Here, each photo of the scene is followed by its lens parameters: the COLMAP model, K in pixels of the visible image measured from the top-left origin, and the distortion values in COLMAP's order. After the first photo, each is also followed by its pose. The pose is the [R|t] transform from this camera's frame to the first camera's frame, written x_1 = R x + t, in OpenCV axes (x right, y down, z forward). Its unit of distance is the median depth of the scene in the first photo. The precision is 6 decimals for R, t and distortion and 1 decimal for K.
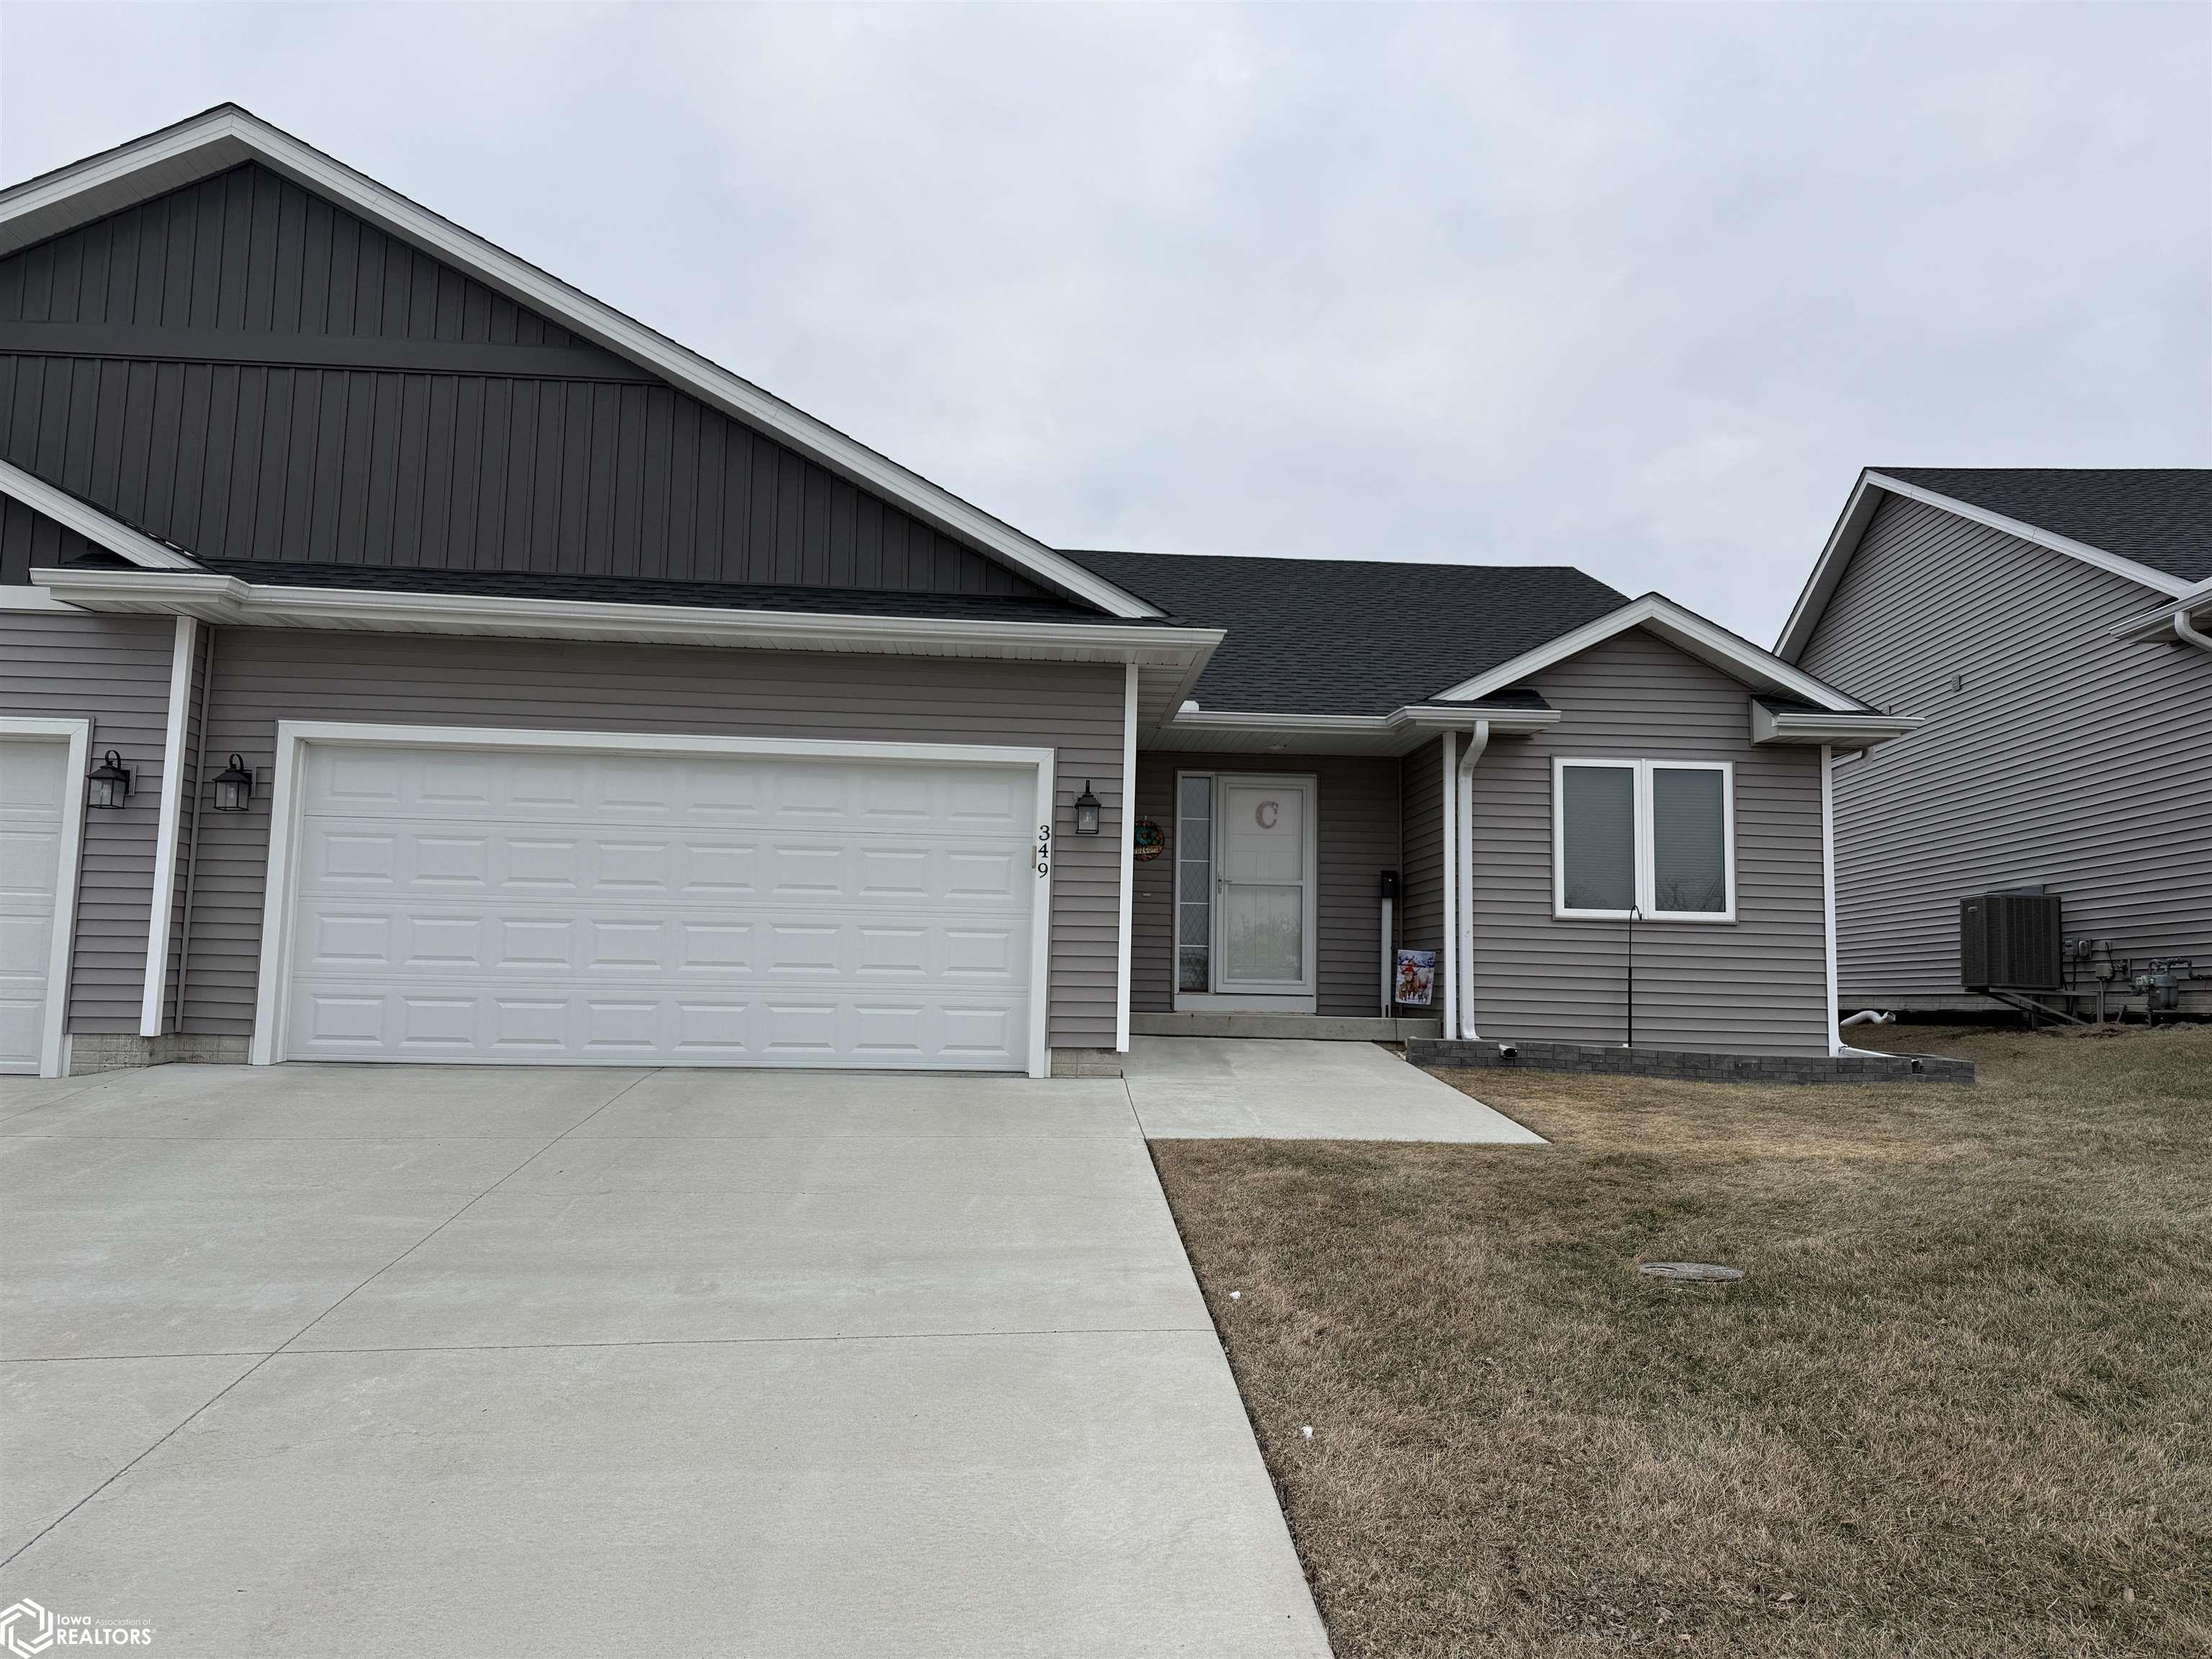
lens RADIAL K [[1550.7, 0, 1102.5], [0, 1550.7, 834.0], [0, 0, 1]] dist [0.039465, -0.021249]
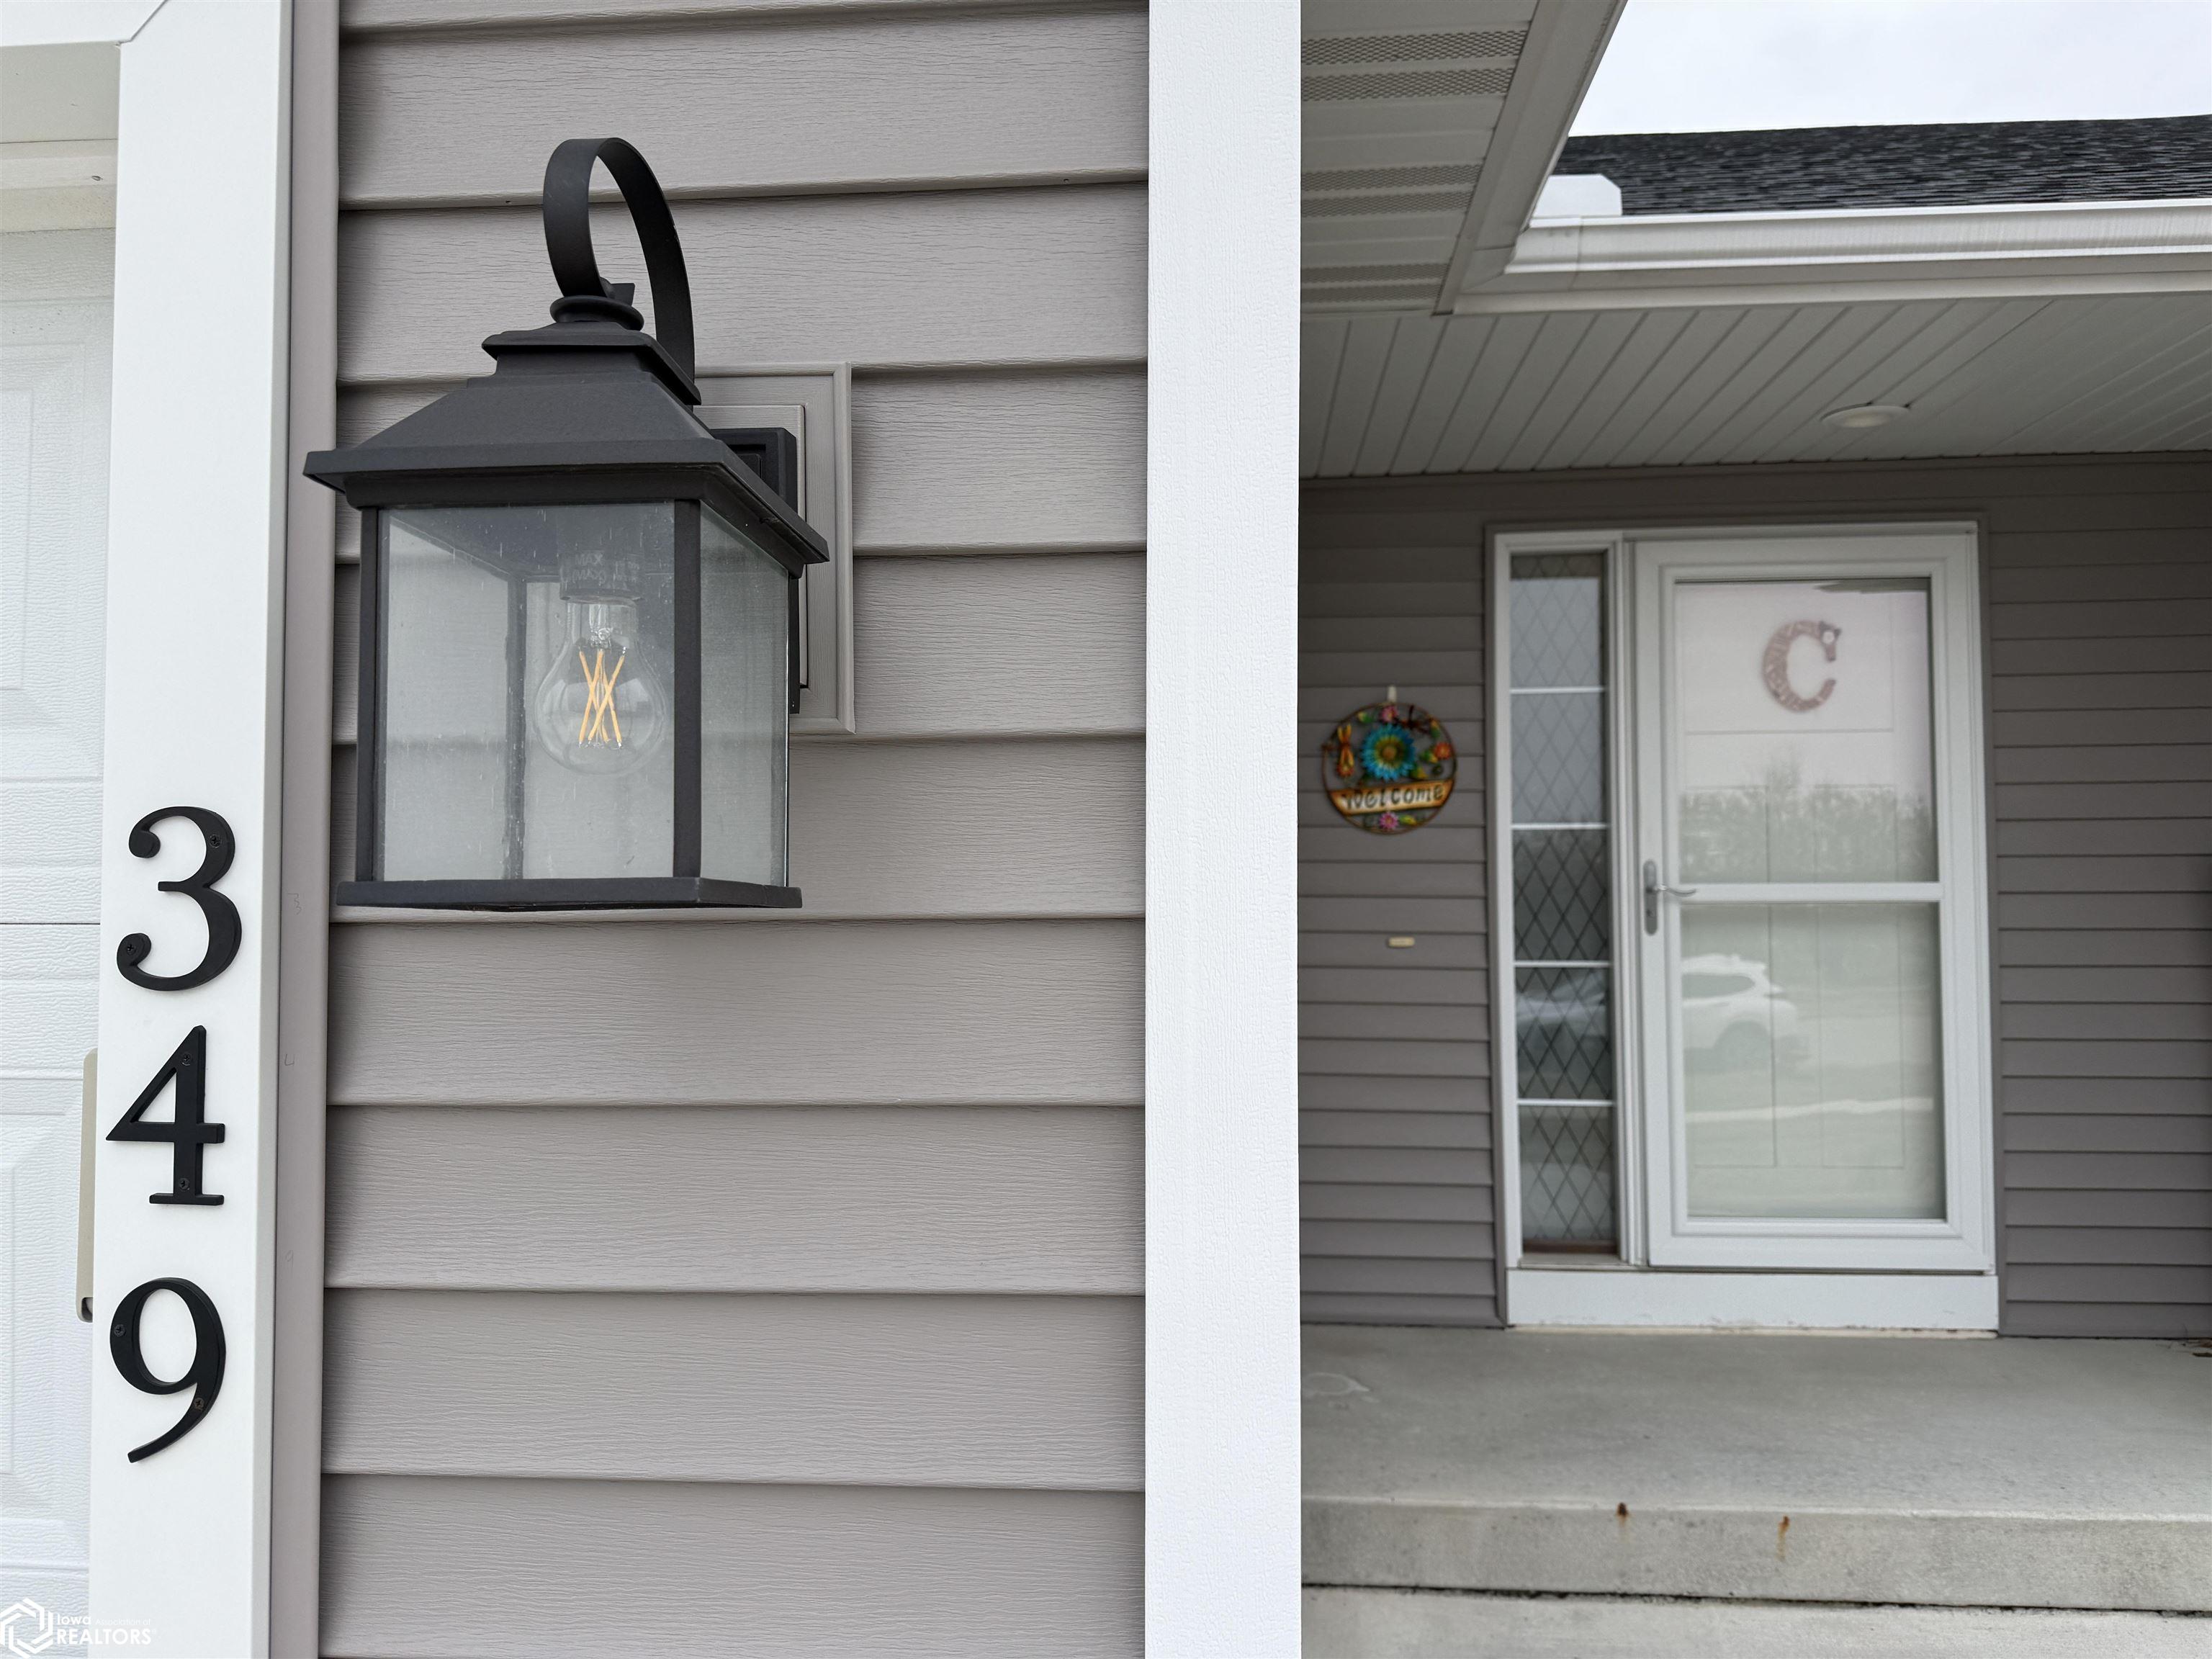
lens RADIAL K [[1550.7, 0, 1121.0], [0, 1550.7, 819.2], [0, 0, 1]] dist [0.039465, -0.021249]
pose [[0.989688, -0.031798, -0.139663, 0.016679], [0.040207, 0.997518, 0.057810, -0.005734], [0.137478, -0.062829, 0.988510, 0.687221]]
